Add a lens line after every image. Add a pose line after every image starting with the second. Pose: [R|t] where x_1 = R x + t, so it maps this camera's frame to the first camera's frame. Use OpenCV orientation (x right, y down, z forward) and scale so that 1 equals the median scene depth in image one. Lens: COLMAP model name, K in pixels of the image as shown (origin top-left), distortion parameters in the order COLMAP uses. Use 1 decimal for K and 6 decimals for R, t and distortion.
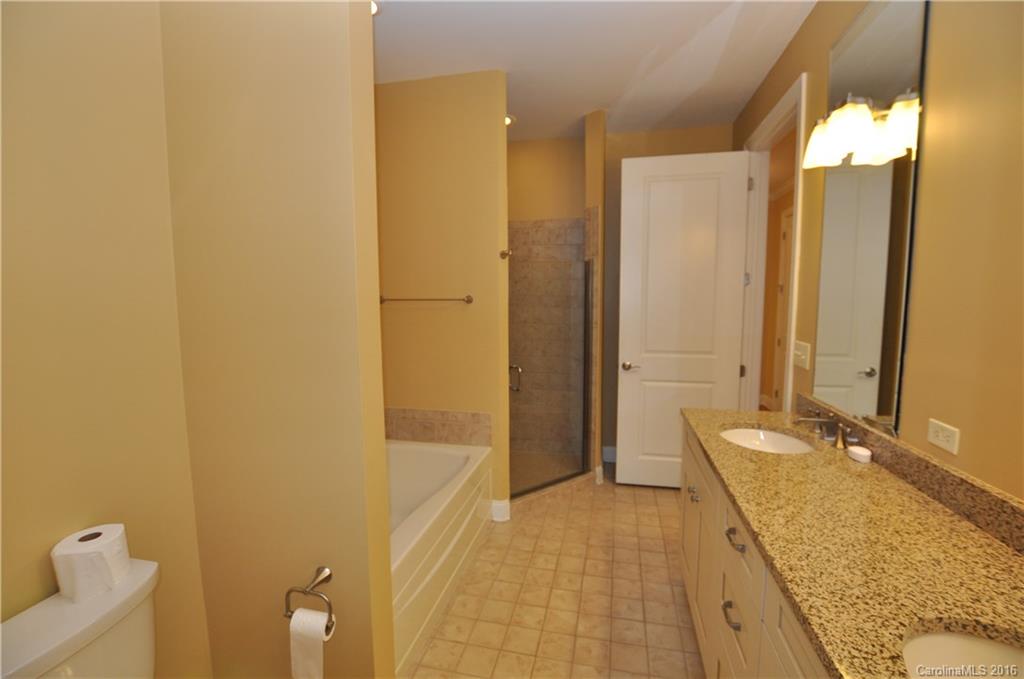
lens RADIAL K [[447.9, 0, 511.8], [0, 447.9, 340.1], [0, 0, 1]] dist [-0.027456, 0.001671]
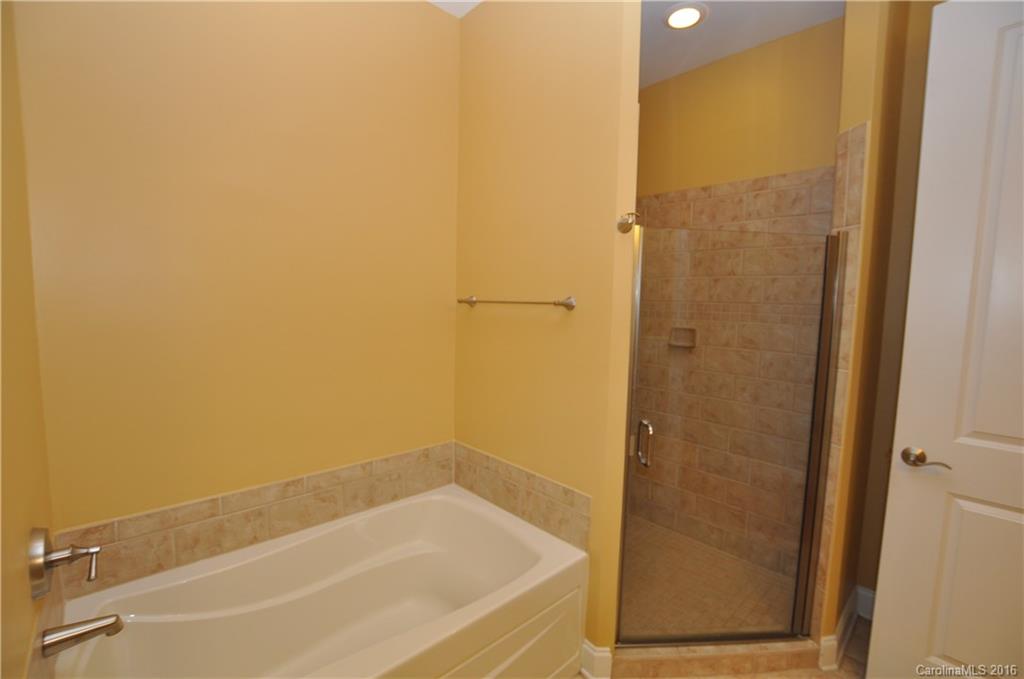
lens RADIAL K [[447.9, 0, 511.5], [0, 447.9, 341.3], [0, 0, 1]] dist [-0.027456, 0.001671]
pose [[0.823005, 0.069188, -0.563805, 0.160156], [-0.076217, 0.997030, 0.011096, -0.034601], [0.562898, 0.033839, 0.825833, 0.383513]]
